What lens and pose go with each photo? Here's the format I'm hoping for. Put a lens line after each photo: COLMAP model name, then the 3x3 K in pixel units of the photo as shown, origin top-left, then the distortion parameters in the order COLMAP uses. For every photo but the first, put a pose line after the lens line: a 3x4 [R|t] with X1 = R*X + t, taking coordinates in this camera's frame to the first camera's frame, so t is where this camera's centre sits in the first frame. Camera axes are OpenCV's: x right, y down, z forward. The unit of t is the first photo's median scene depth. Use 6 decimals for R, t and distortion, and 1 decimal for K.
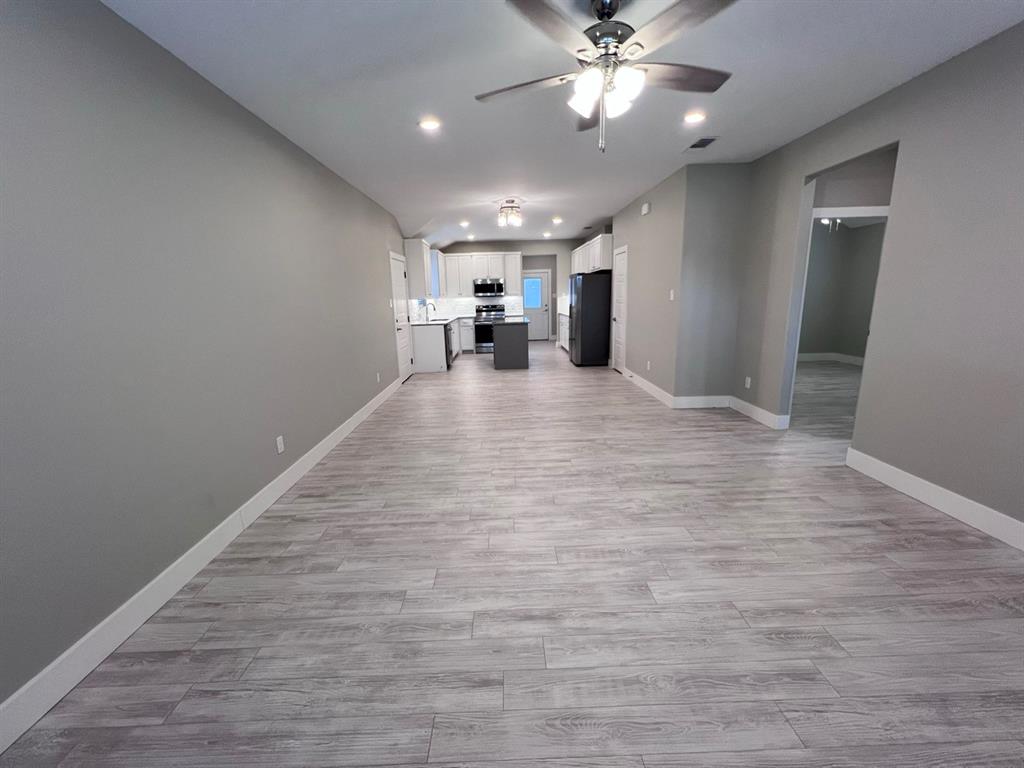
lens RADIAL K [[407.8, 0, 504.0], [0, 407.8, 385.6], [0, 0, 1]] dist [-0.001297, 0.000879]
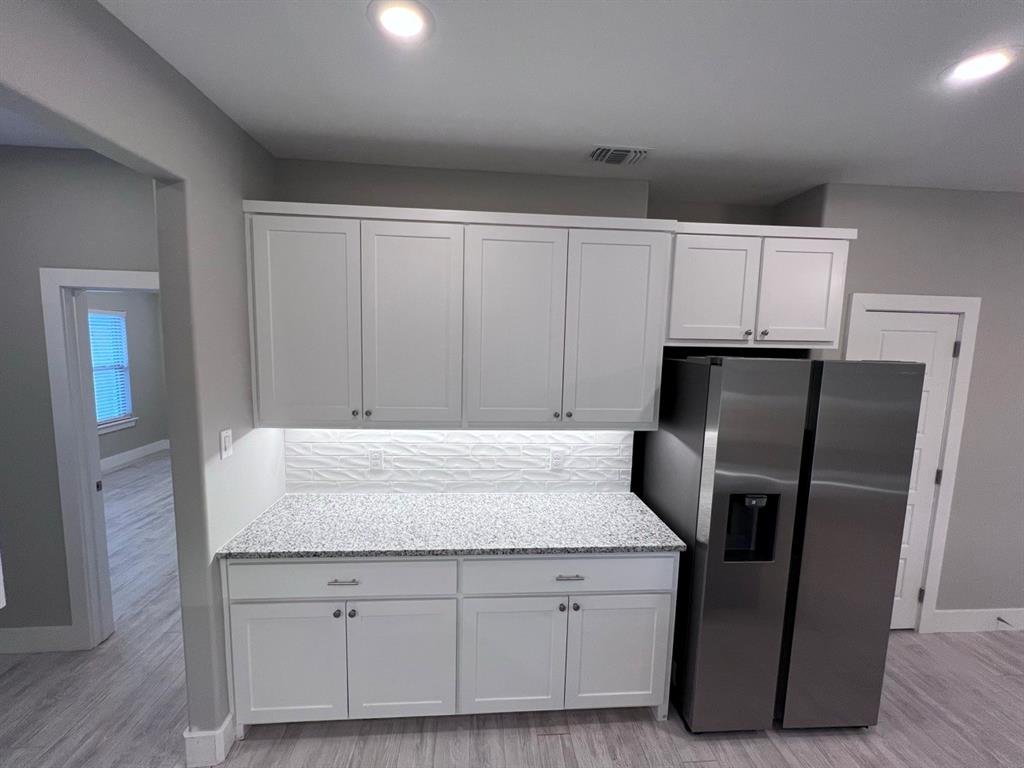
lens RADIAL K [[407.8, 0, 513.6], [0, 407.8, 382.9], [0, 0, 1]] dist [-0.001297, 0.000879]
pose [[-0.065971, -0.084535, 0.994234, -0.071653], [0.195443, 0.976010, 0.095954, -0.653063], [-0.978494, 0.200646, -0.047867, 2.427367]]
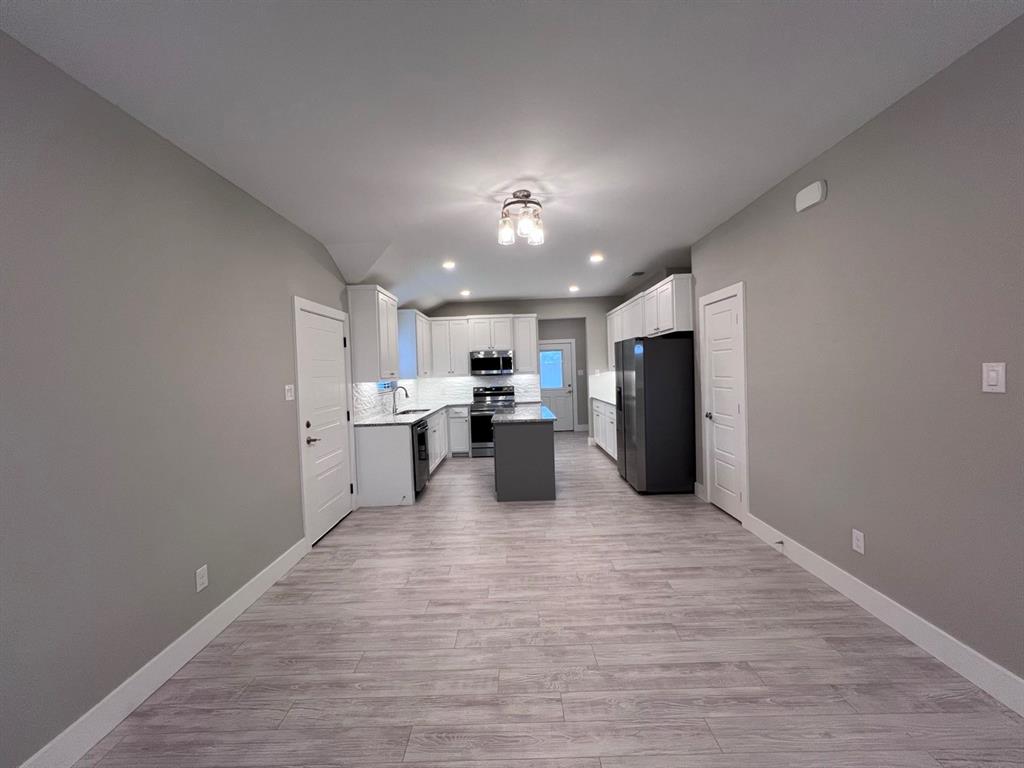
lens RADIAL K [[407.8, 0, 505.1], [0, 407.8, 383.9], [0, 0, 1]] dist [-0.001297, 0.000879]
pose [[0.999689, -0.005666, -0.024268, 0.008084], [0.001086, 0.982791, -0.184717, -0.194485], [0.024897, 0.184633, 0.982492, 0.824636]]
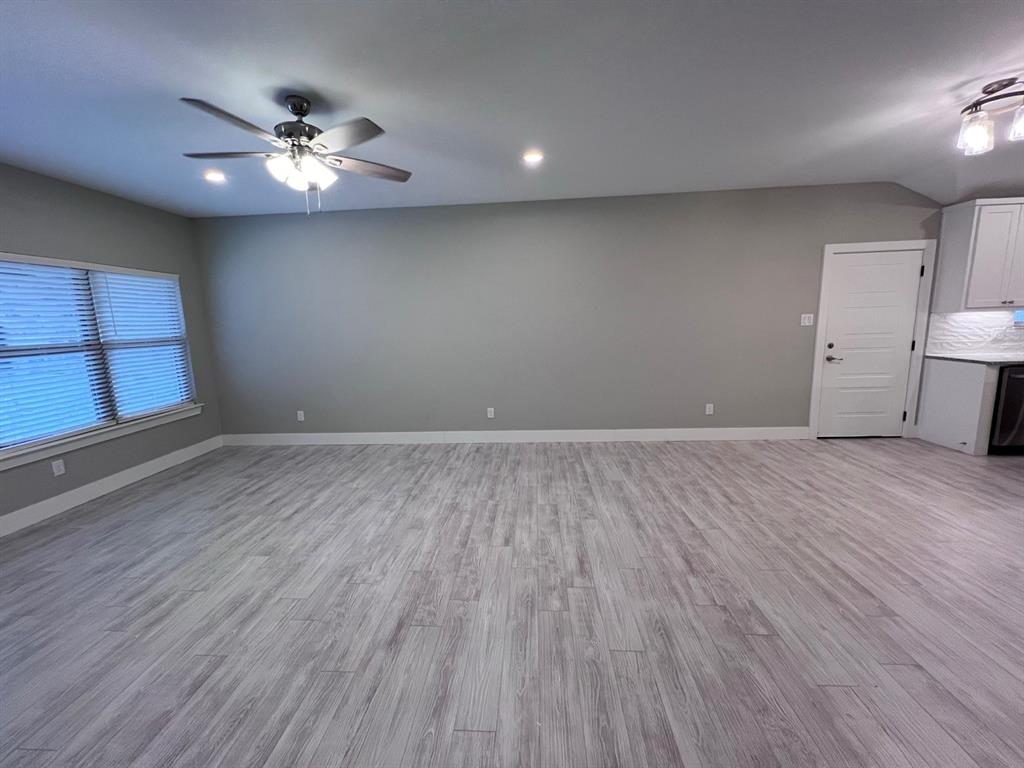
lens RADIAL K [[407.8, 0, 509.6], [0, 407.8, 381.8], [0, 0, 1]] dist [-0.001297, 0.000879]
pose [[-0.074250, 0.184707, -0.979985, 0.771246], [-0.184429, 0.963202, 0.195518, -0.233443], [0.980037, 0.195255, -0.037452, 0.891771]]
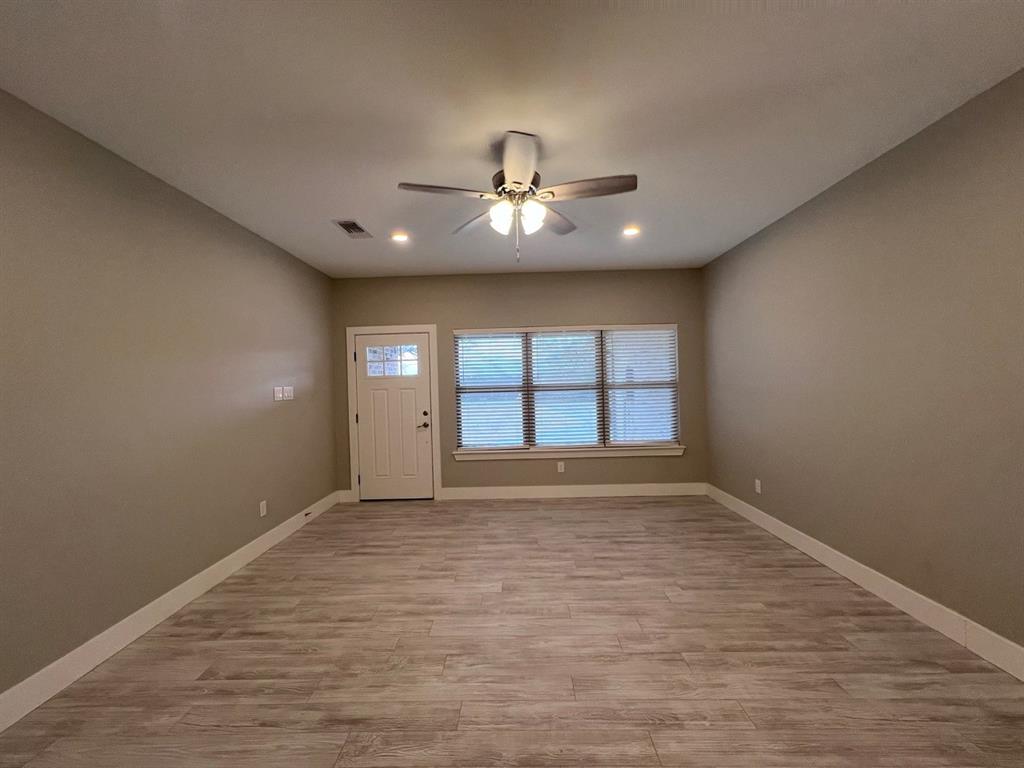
lens RADIAL K [[407.8, 0, 504.9], [0, 407.8, 380.8], [0, 0, 1]] dist [-0.001297, 0.000879]
pose [[-0.997888, 0.055760, 0.033314, 0.136071], [0.061578, 0.975317, 0.212049, -0.254419], [-0.020668, 0.213652, -0.976691, 1.146221]]
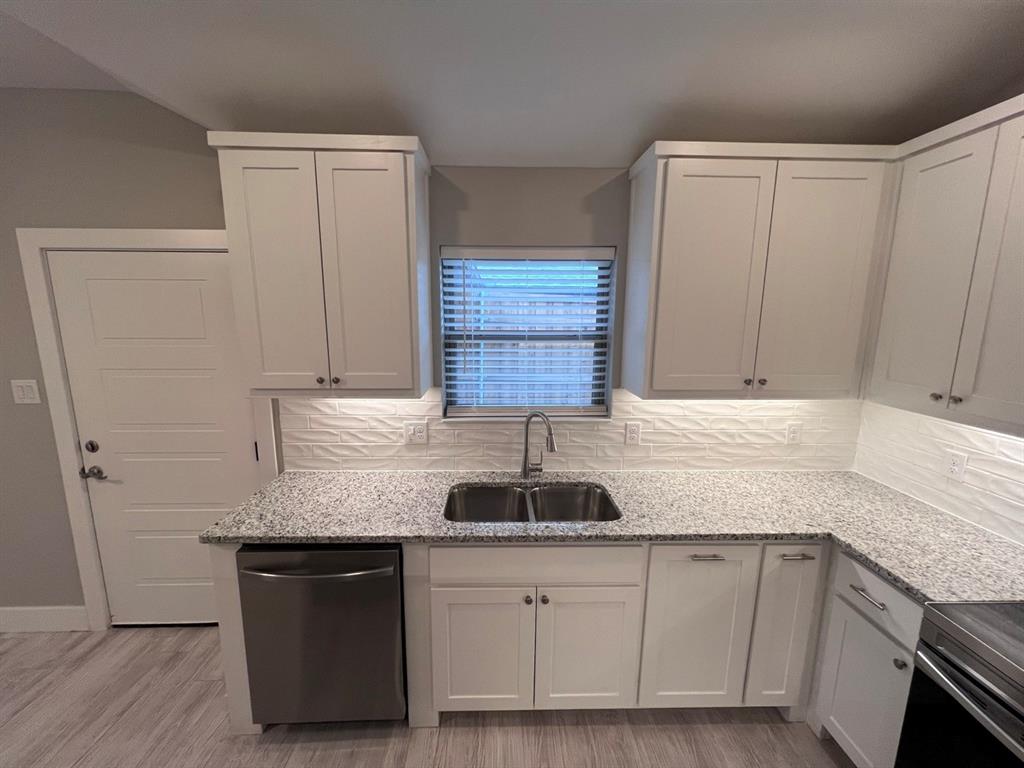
lens RADIAL K [[407.8, 0, 504.0], [0, 407.8, 379.9], [0, 0, 1]] dist [-0.001297, 0.000879]
pose [[0.020552, 0.192840, -0.981015, 0.077797], [-0.225587, 0.956813, 0.183357, -0.585383], [0.974006, 0.217536, 0.063166, 2.209134]]
